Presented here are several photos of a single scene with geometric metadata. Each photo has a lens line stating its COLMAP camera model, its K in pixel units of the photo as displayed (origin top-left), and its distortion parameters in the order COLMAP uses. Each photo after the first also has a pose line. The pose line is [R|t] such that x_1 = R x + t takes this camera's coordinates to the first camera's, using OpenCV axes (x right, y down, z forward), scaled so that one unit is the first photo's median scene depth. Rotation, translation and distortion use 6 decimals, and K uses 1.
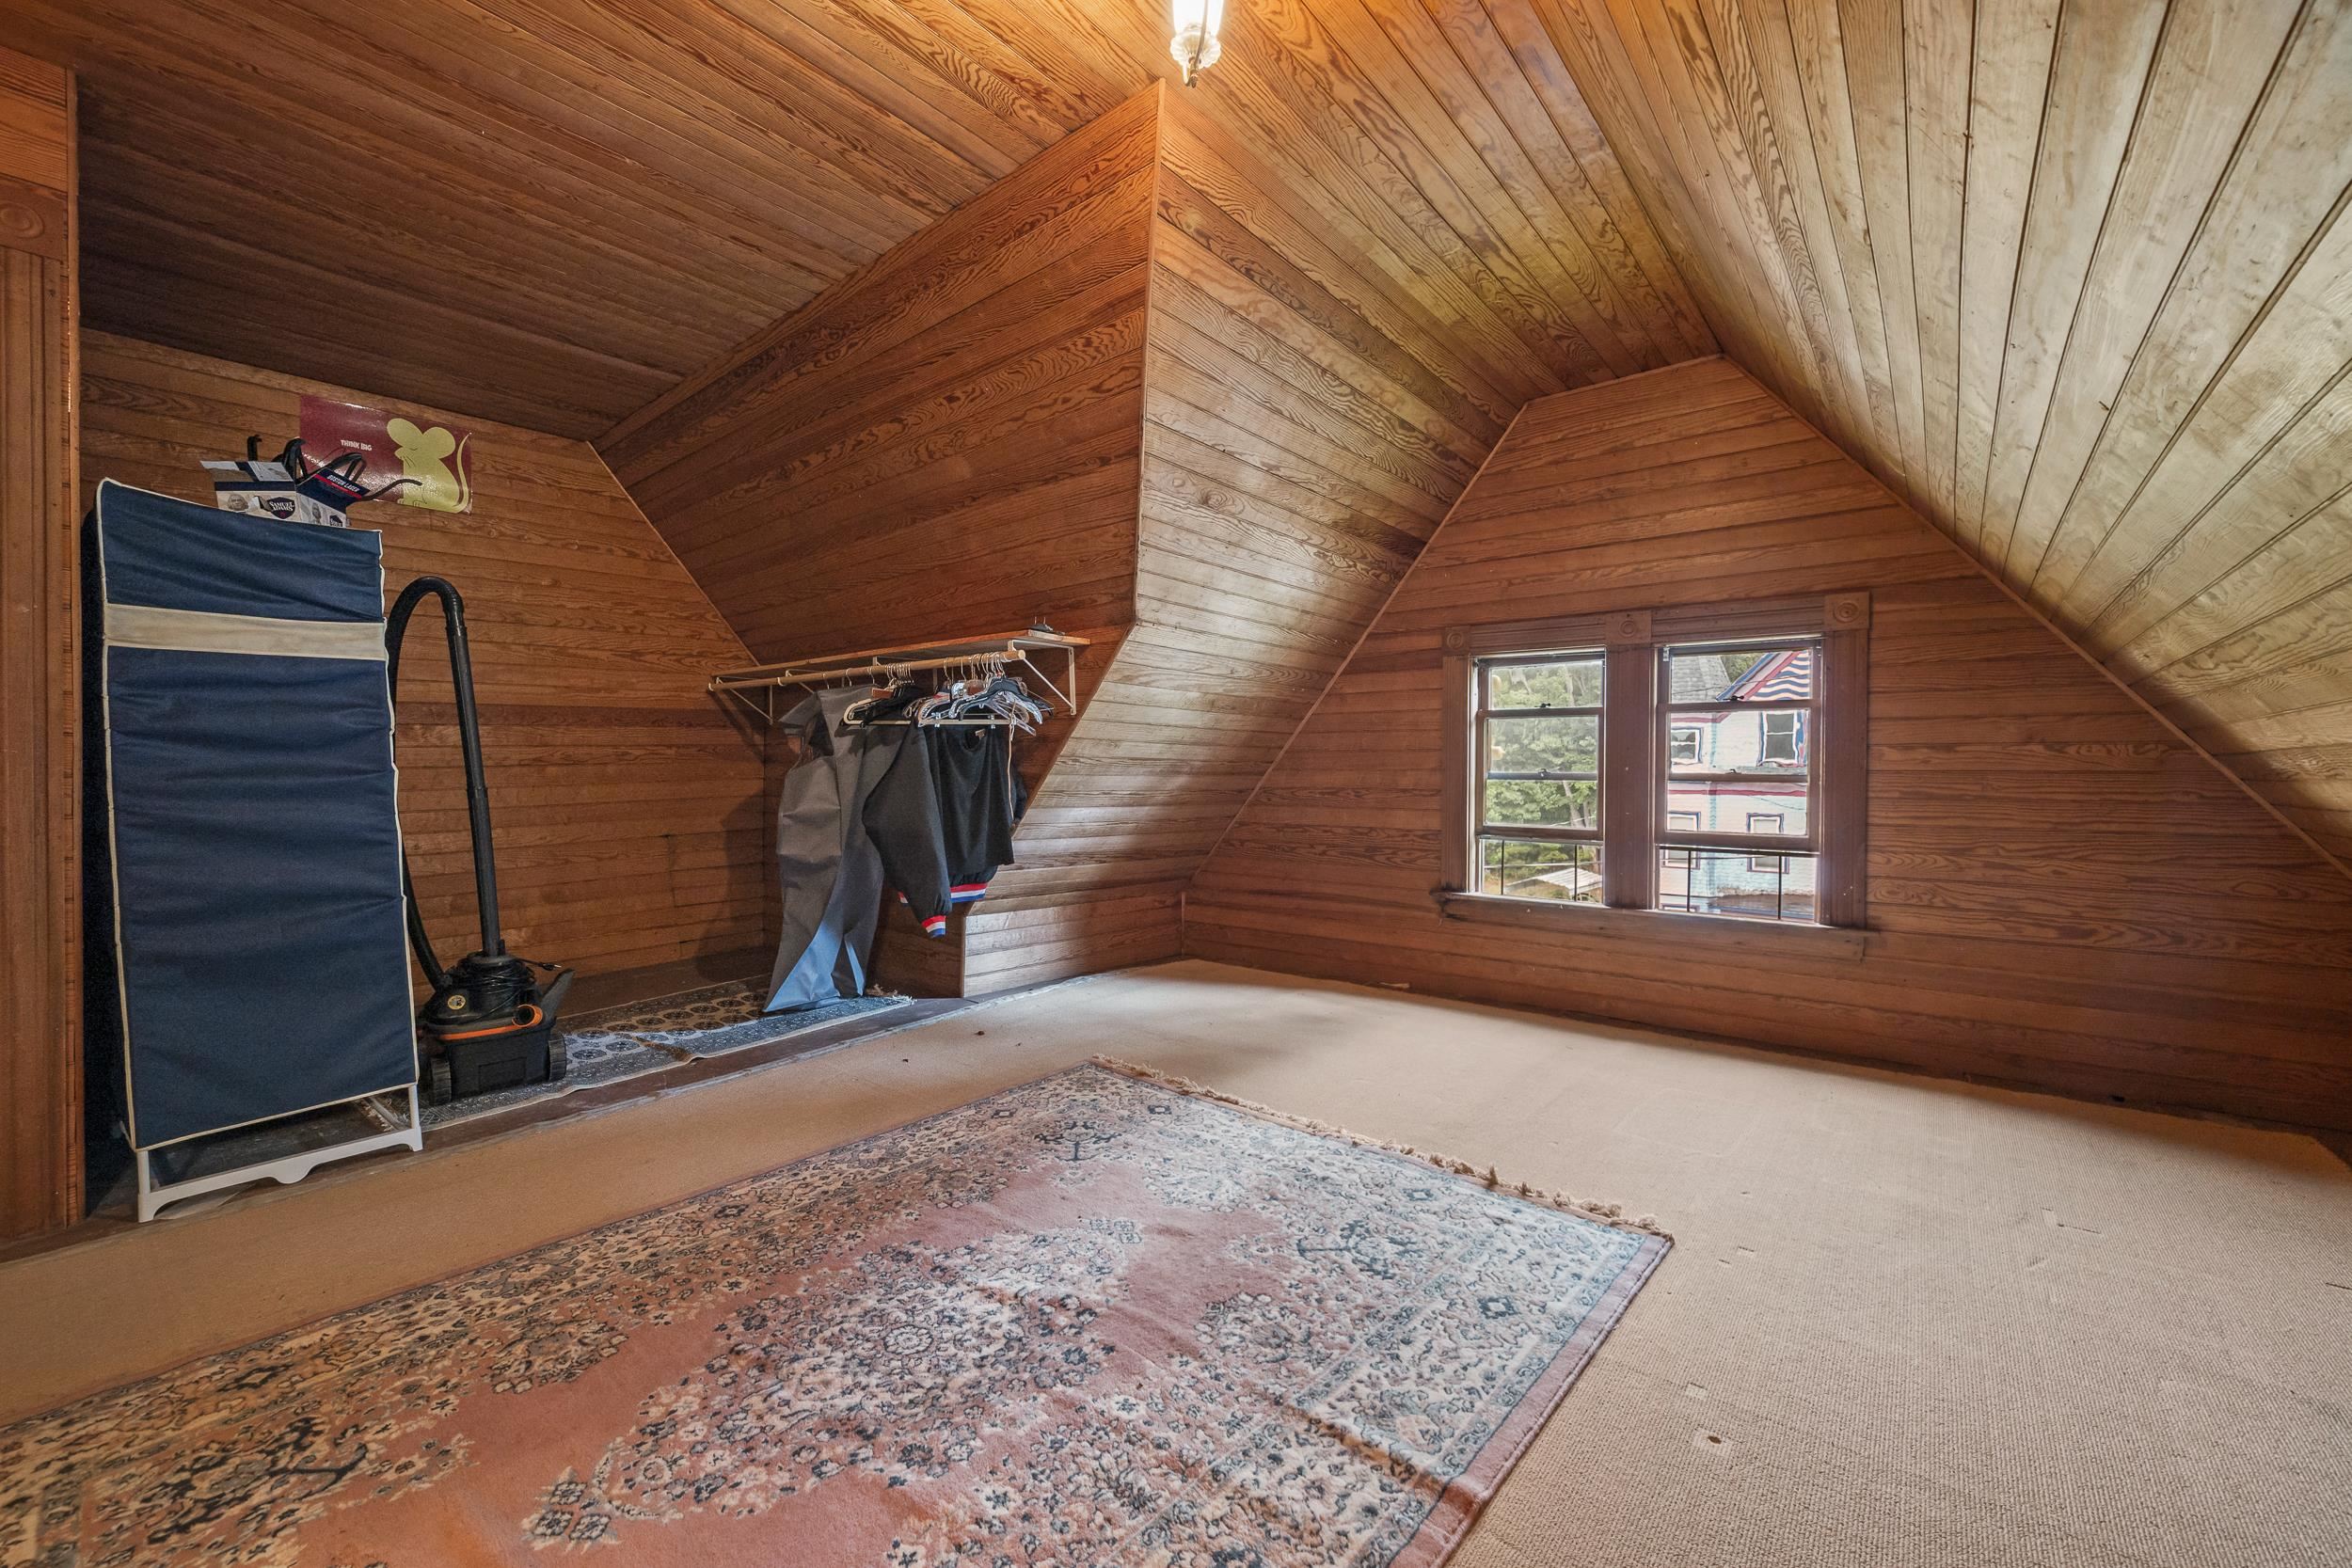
lens RADIAL K [[937.5, 0, 1180.9], [0, 937.5, 773.2], [0, 0, 1]] dist [-0.000540, 0.000013]
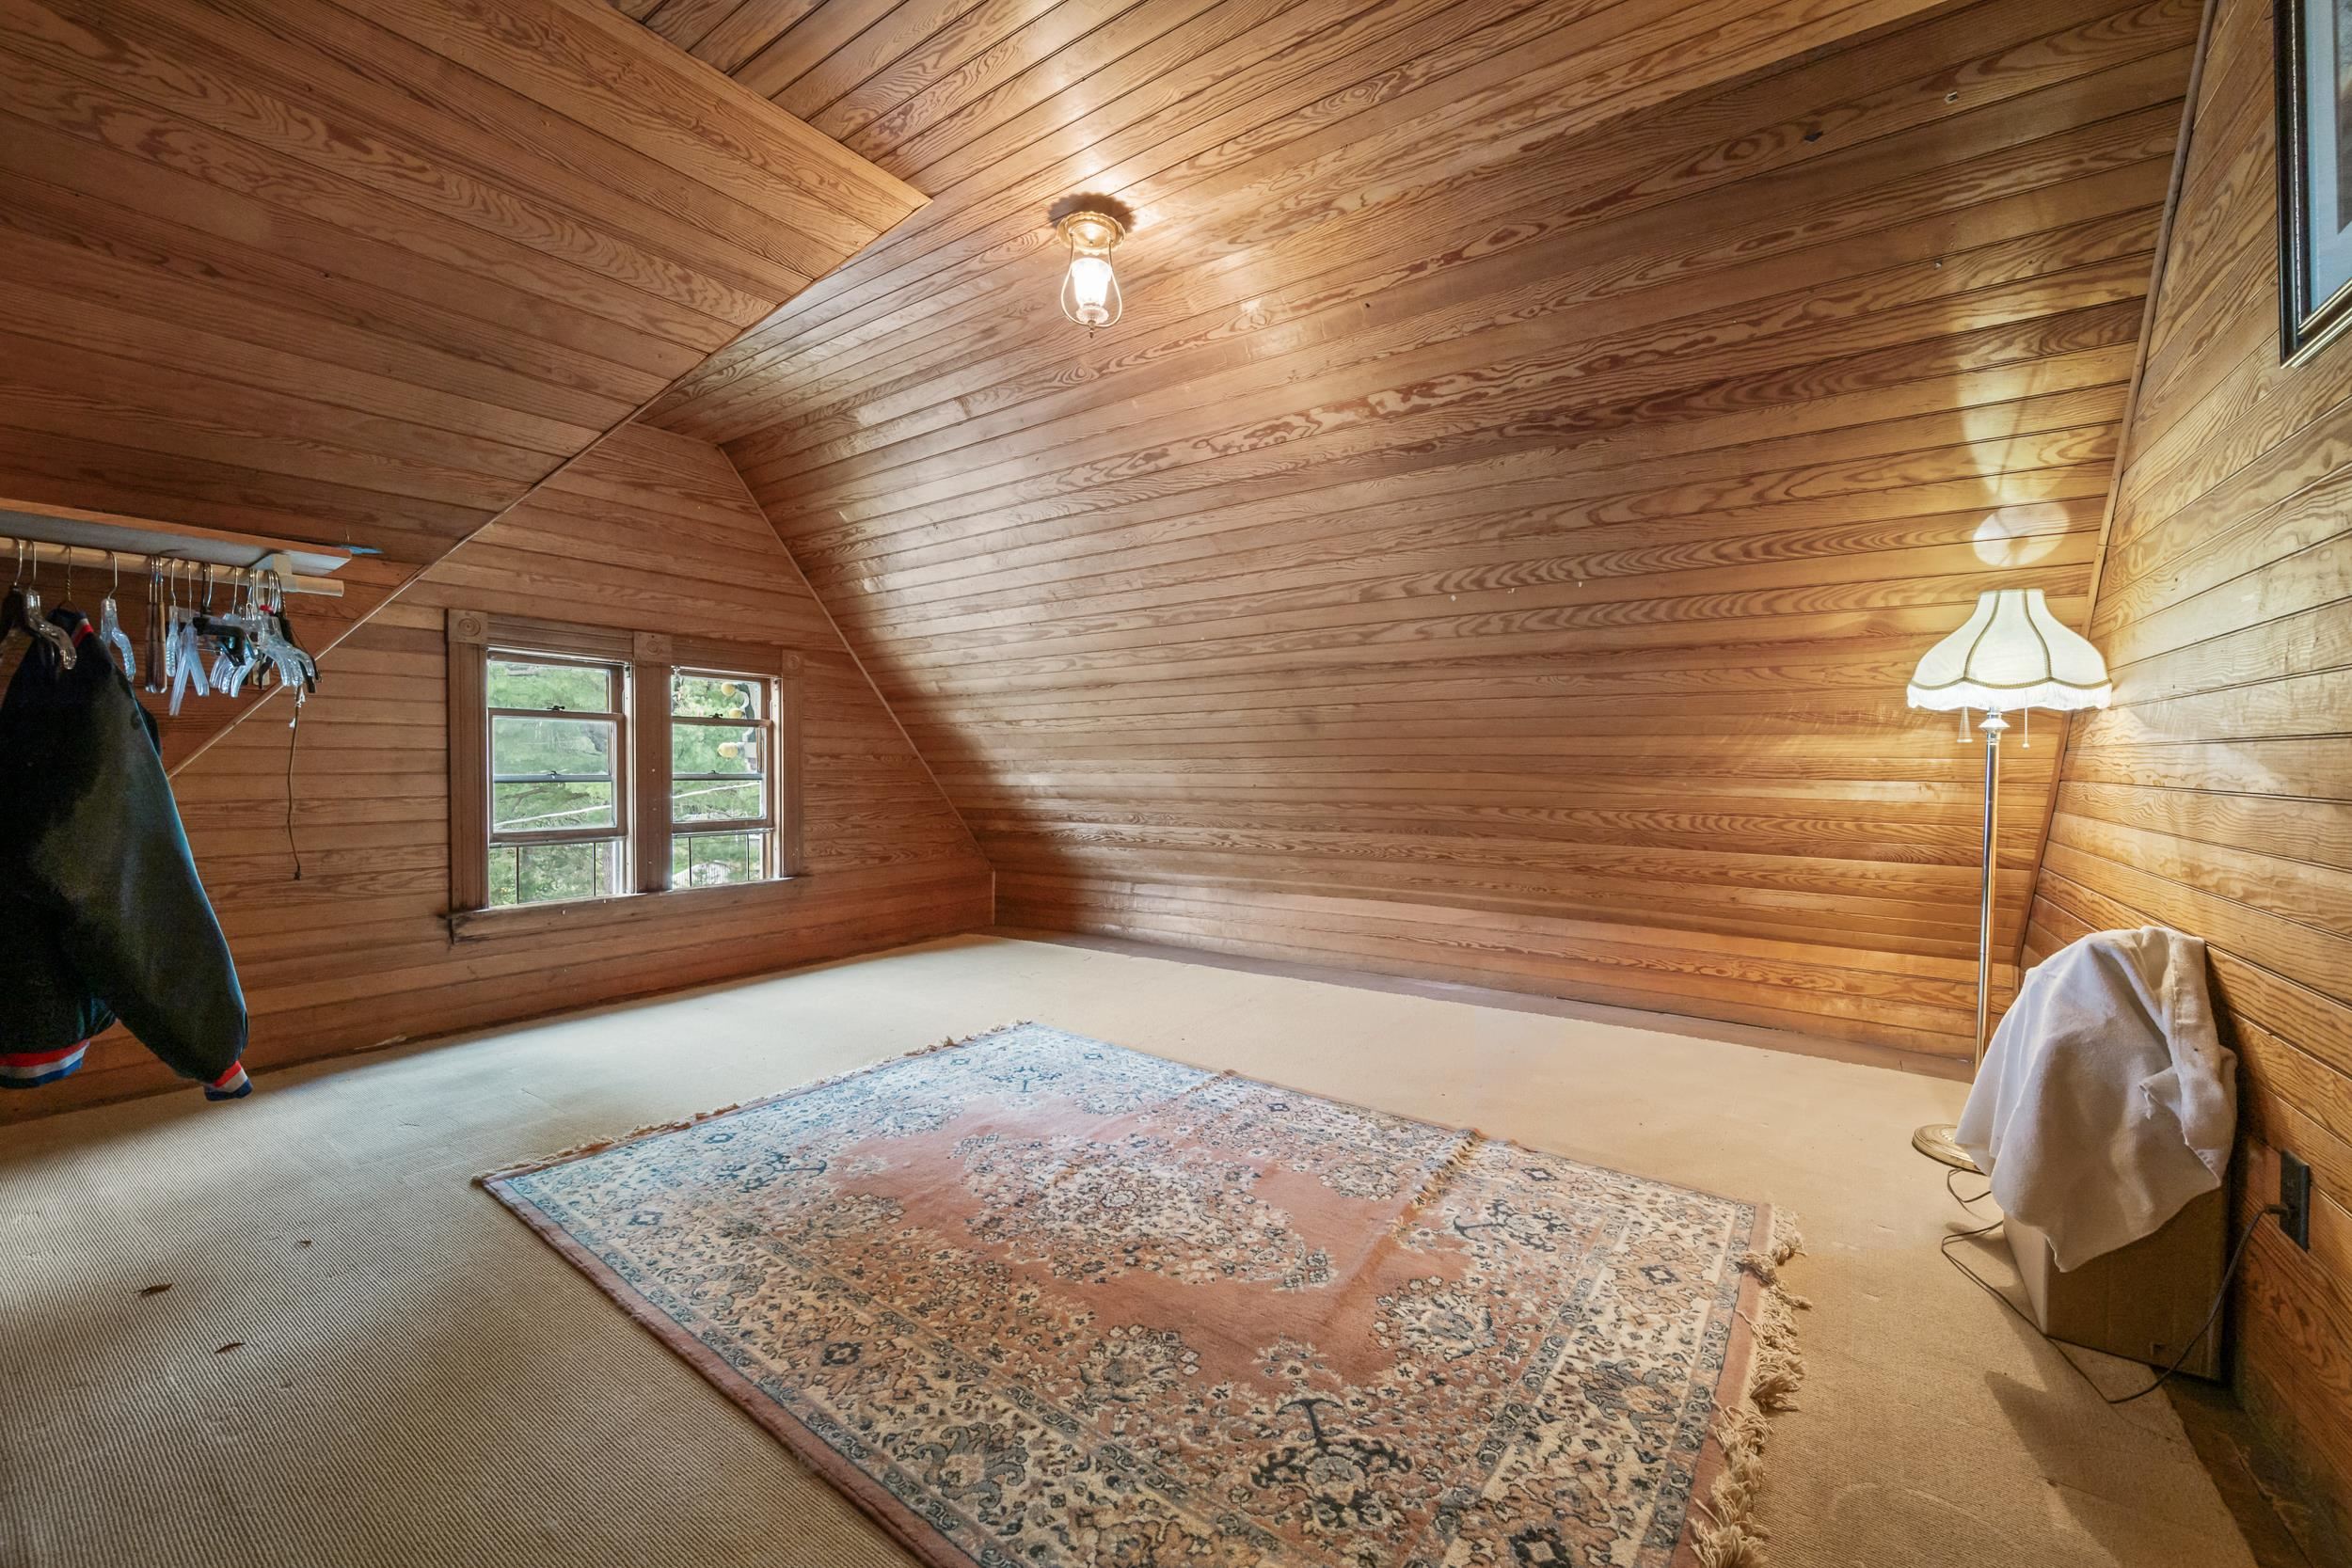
lens RADIAL K [[937.5, 0, 1180.9], [0, 937.5, 773.2], [0, 0, 1]] dist [-0.000540, 0.000013]
pose [[-0.072832, -0.007303, 0.997317, -1.220273], [0.004896, 0.999959, 0.007680, -0.012259], [-0.997332, 0.005442, -0.072793, 0.751300]]
